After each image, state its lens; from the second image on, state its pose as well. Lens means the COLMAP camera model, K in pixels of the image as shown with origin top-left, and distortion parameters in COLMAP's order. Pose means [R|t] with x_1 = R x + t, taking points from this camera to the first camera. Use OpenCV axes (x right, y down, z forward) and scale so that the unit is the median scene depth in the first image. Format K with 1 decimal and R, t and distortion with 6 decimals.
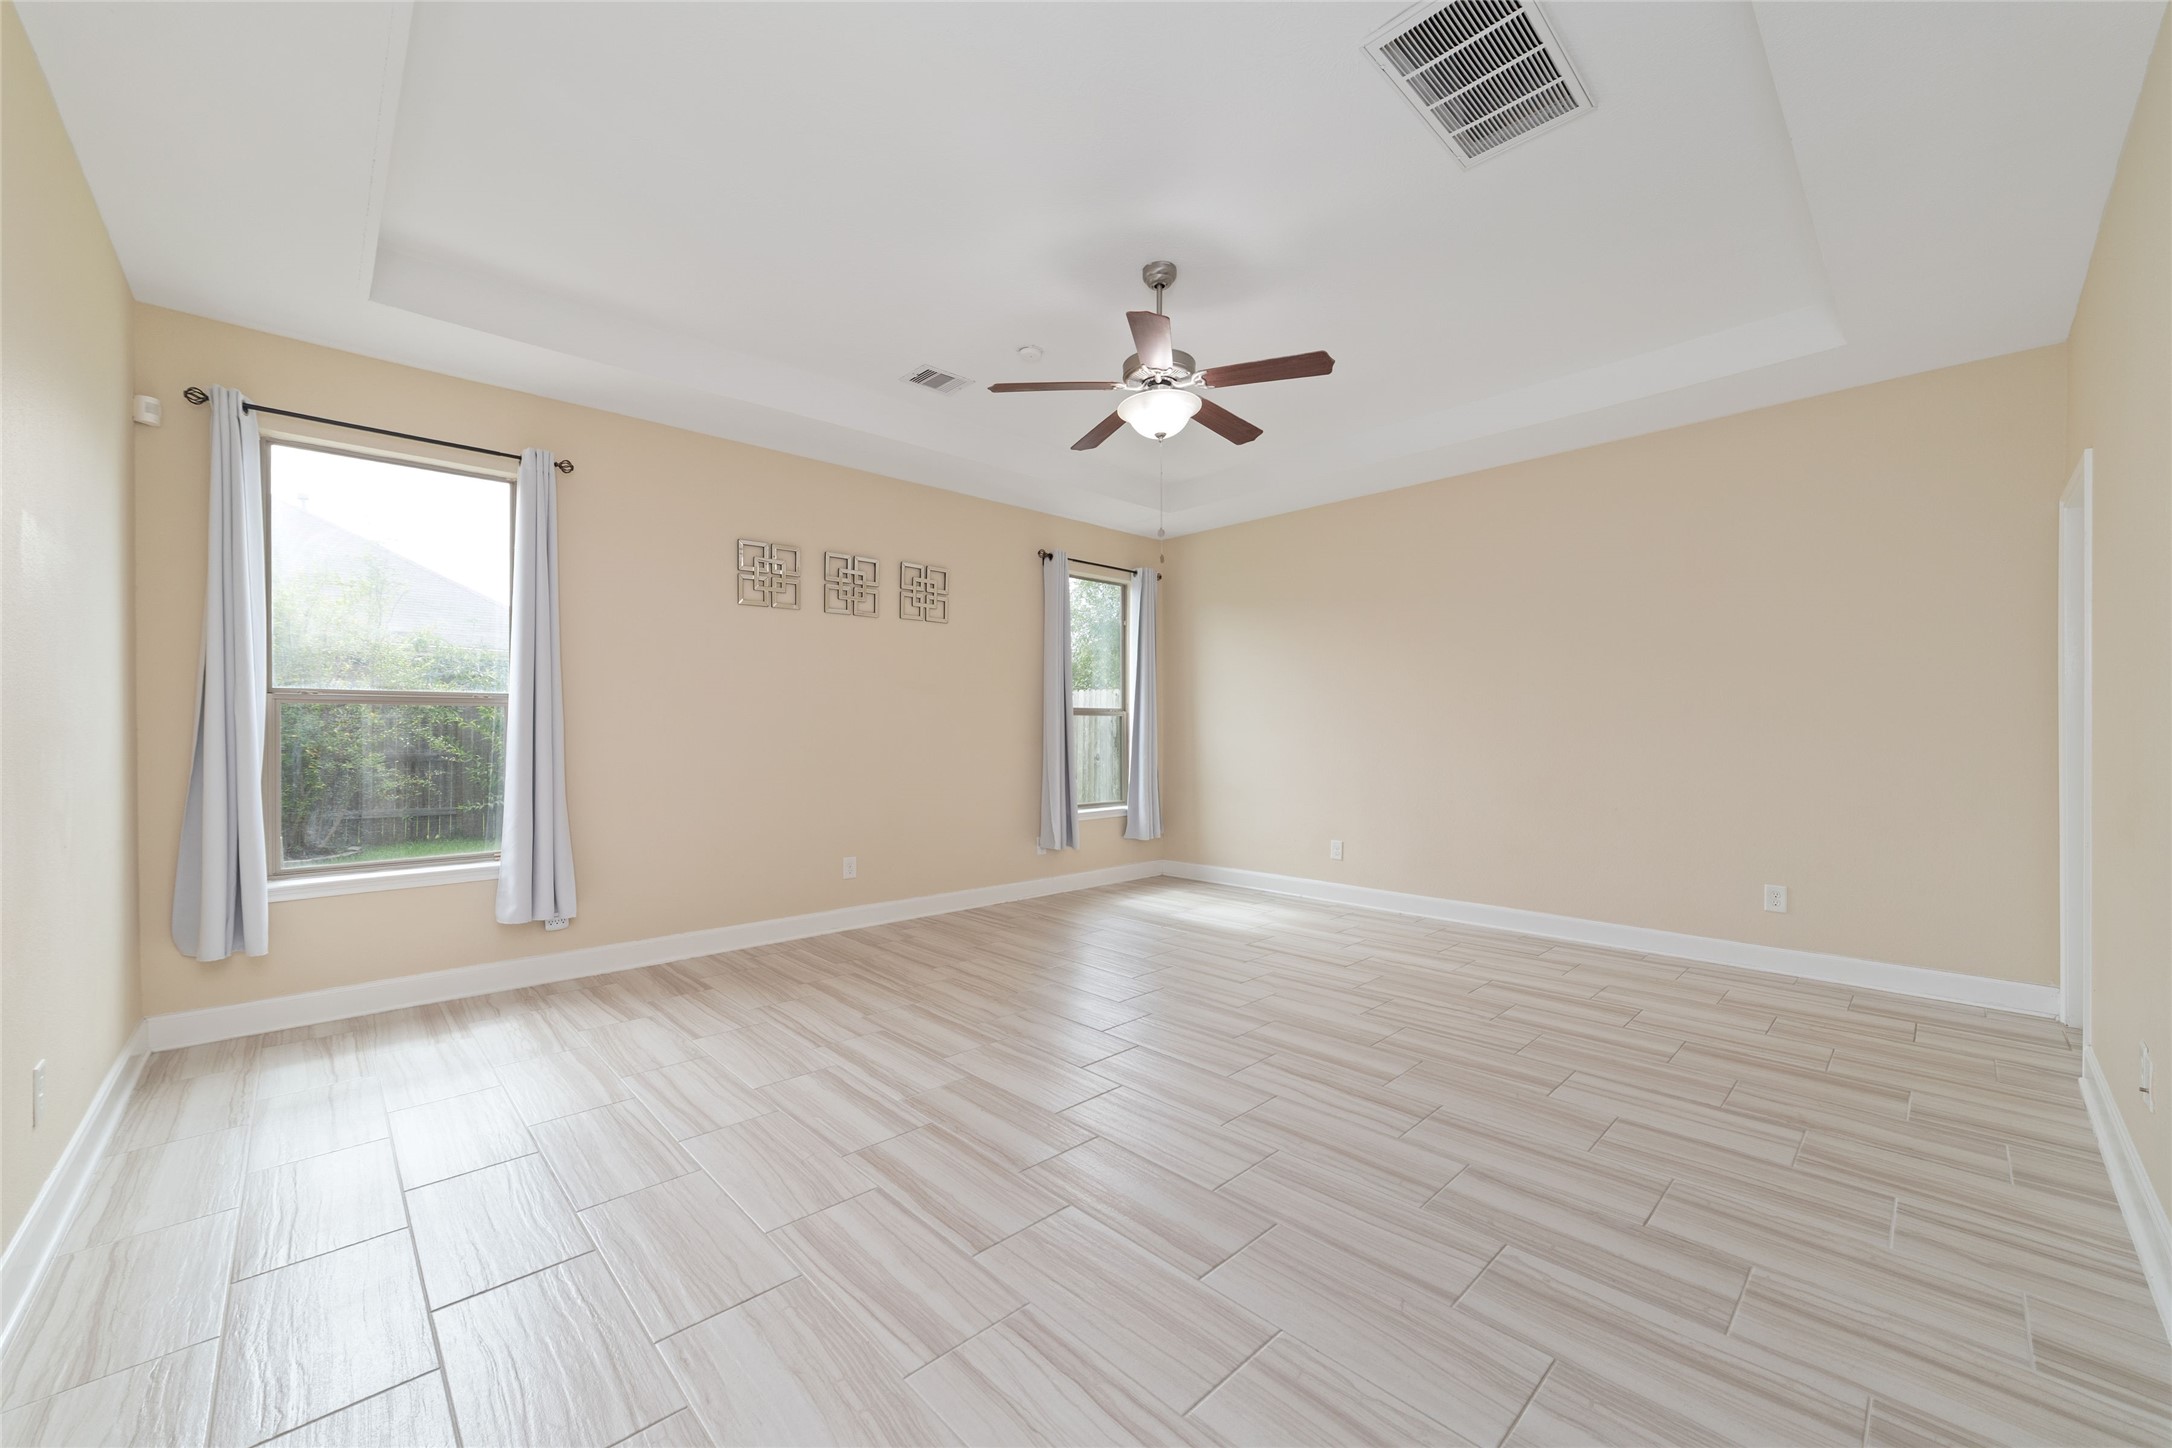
lens RADIAL K [[830.5, 0, 1085.3], [0, 830.5, 731.6], [0, 0, 1]] dist [-0.001213, 0.000096]
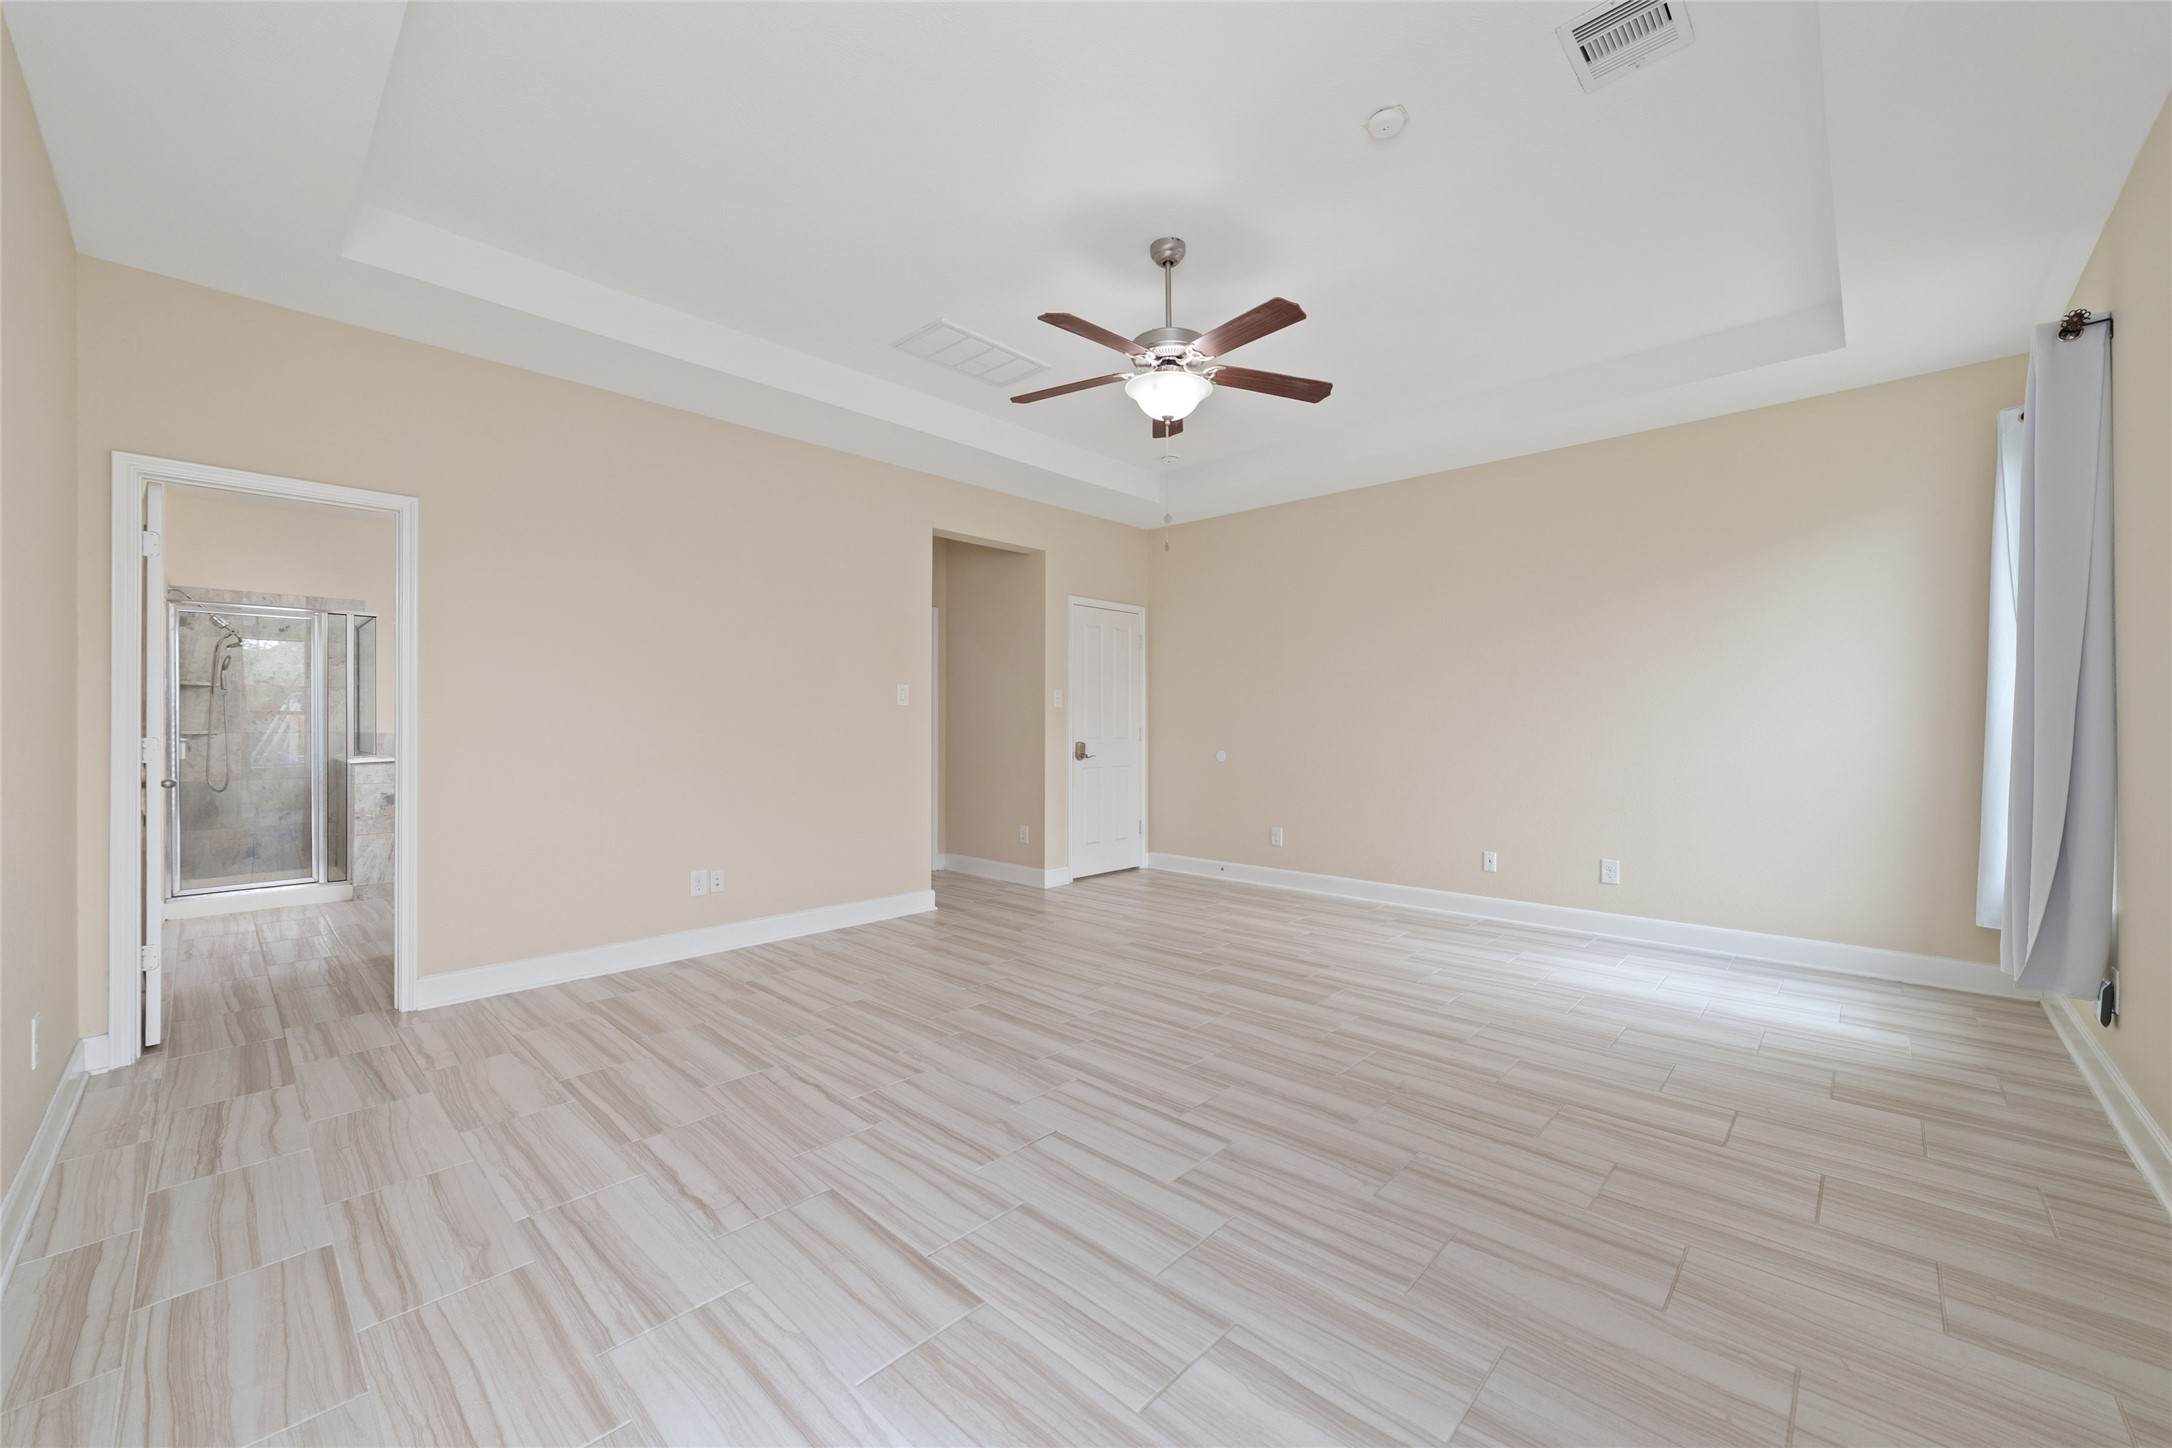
lens RADIAL K [[830.5, 0, 1082.3], [0, 830.5, 728.9], [0, 0, 1]] dist [-0.001213, 0.000096]
pose [[-0.998813, 0.001135, -0.048700, 0.243891], [0.001127, 0.999999, 0.000204, 0.005419], [0.048700, 0.000149, -0.998813, 2.007370]]
